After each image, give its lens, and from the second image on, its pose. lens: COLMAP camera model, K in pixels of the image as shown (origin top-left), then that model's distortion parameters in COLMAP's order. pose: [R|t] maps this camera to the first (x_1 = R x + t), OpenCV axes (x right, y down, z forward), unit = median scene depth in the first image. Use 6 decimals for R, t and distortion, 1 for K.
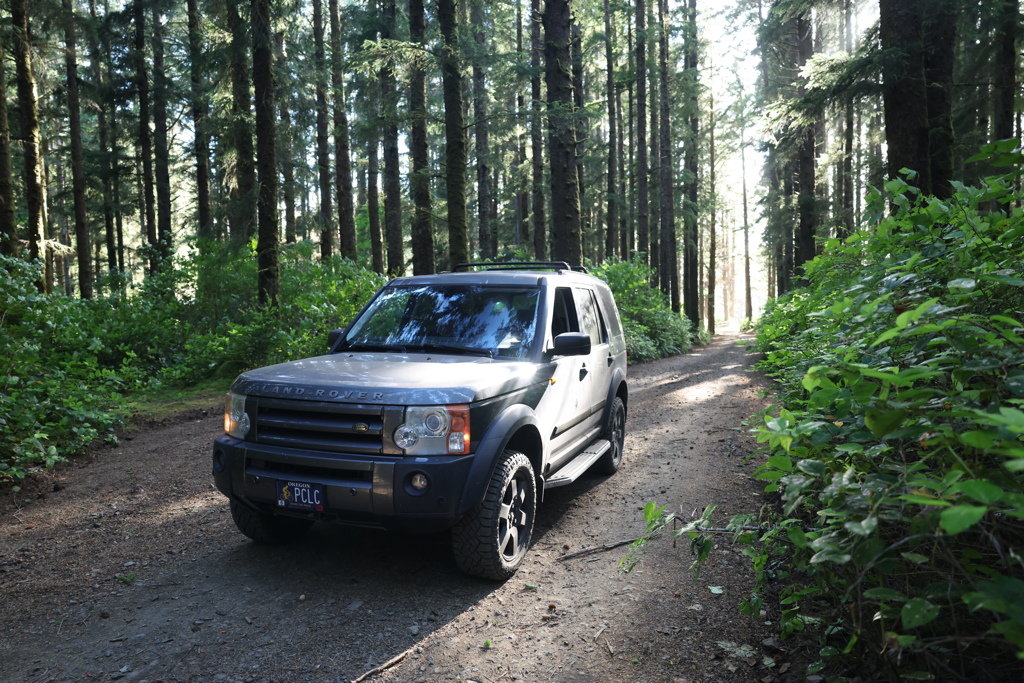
lens RADIAL K [[687.1, 0, 512.0], [0, 687.1, 341.5], [0, 0, 1]] dist [-0.118257, 0.000903]
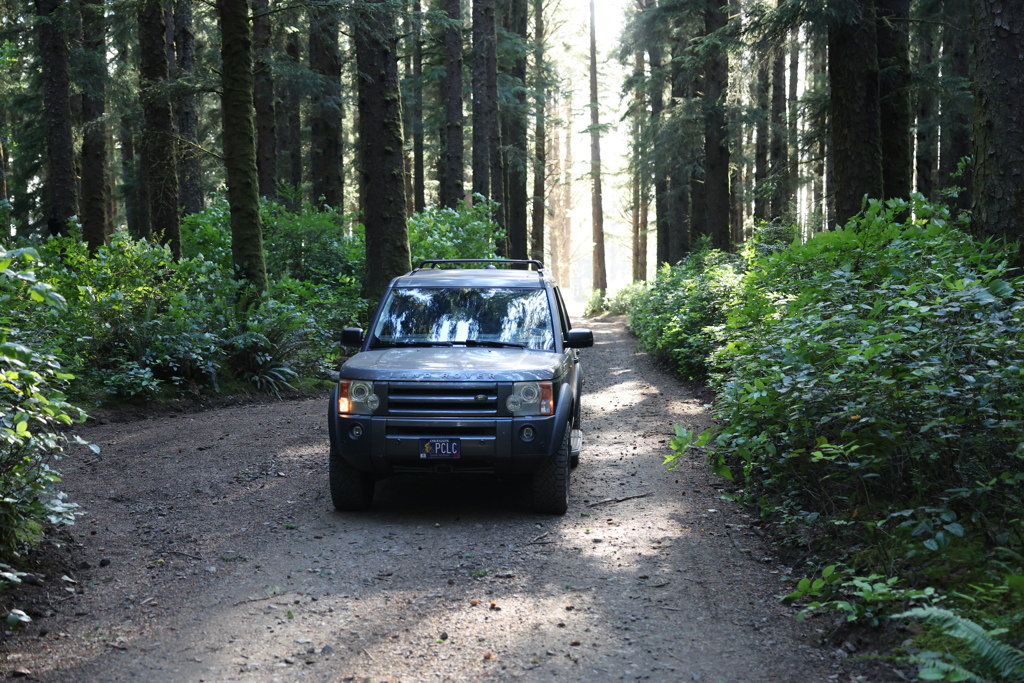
lens RADIAL K [[1424.0, 0, 512.0], [0, 1424.0, 341.5], [0, 0, 1]] dist [0.104577, -0.027756]
pose [[0.959051, -0.013926, 0.282892, -0.148474], [0.013160, 0.999903, 0.004607, -0.000664], [-0.282929, -0.000696, 0.959141, -0.276950]]
